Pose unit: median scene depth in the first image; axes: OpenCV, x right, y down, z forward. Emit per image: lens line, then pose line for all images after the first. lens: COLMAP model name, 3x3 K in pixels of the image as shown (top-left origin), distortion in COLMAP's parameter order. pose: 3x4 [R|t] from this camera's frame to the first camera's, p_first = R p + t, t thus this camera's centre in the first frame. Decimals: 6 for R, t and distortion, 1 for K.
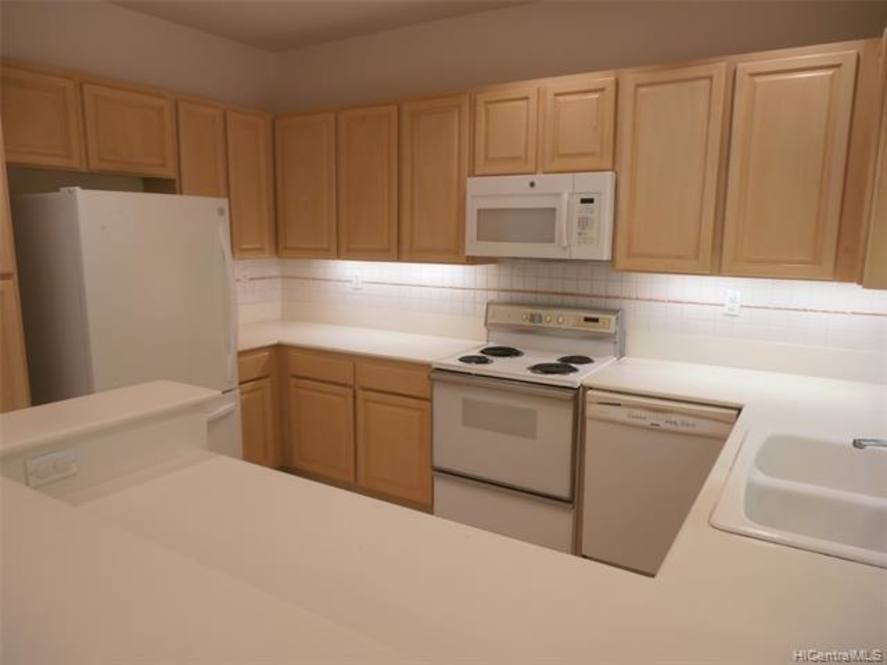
lens RADIAL K [[627.3, 0, 443.5], [0, 627.3, 332.5], [0, 0, 1]] dist [-0.000418, -0.000650]
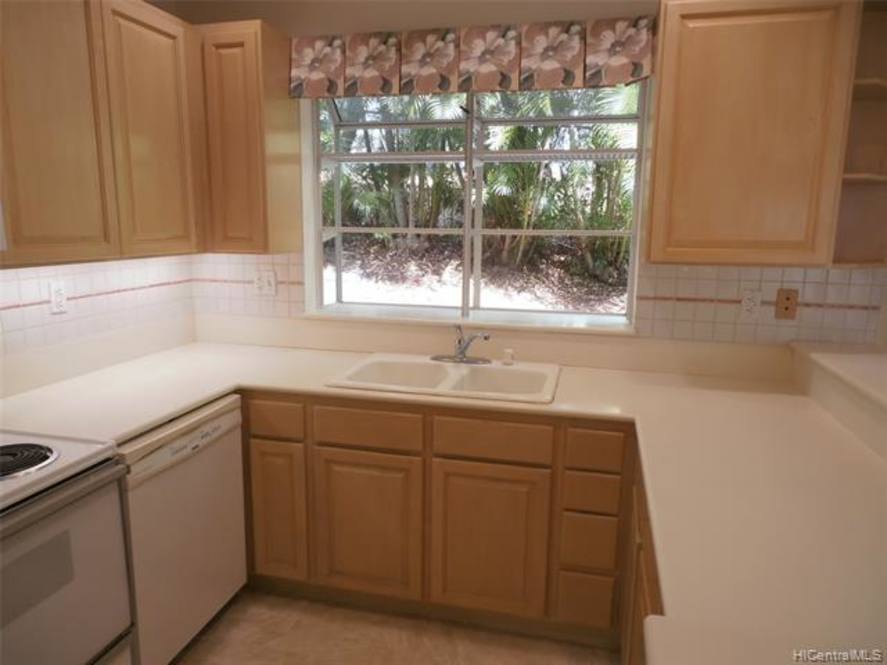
lens RADIAL K [[617.8, 0, 443.5], [0, 617.8, 332.5], [0, 0, 1]] dist [-0.004331, -0.001439]
pose [[-0.300525, -0.178439, 0.936933, -0.461824], [0.146037, 0.962151, 0.230084, -0.126569], [-0.942528, 0.205972, -0.263092, 0.872598]]
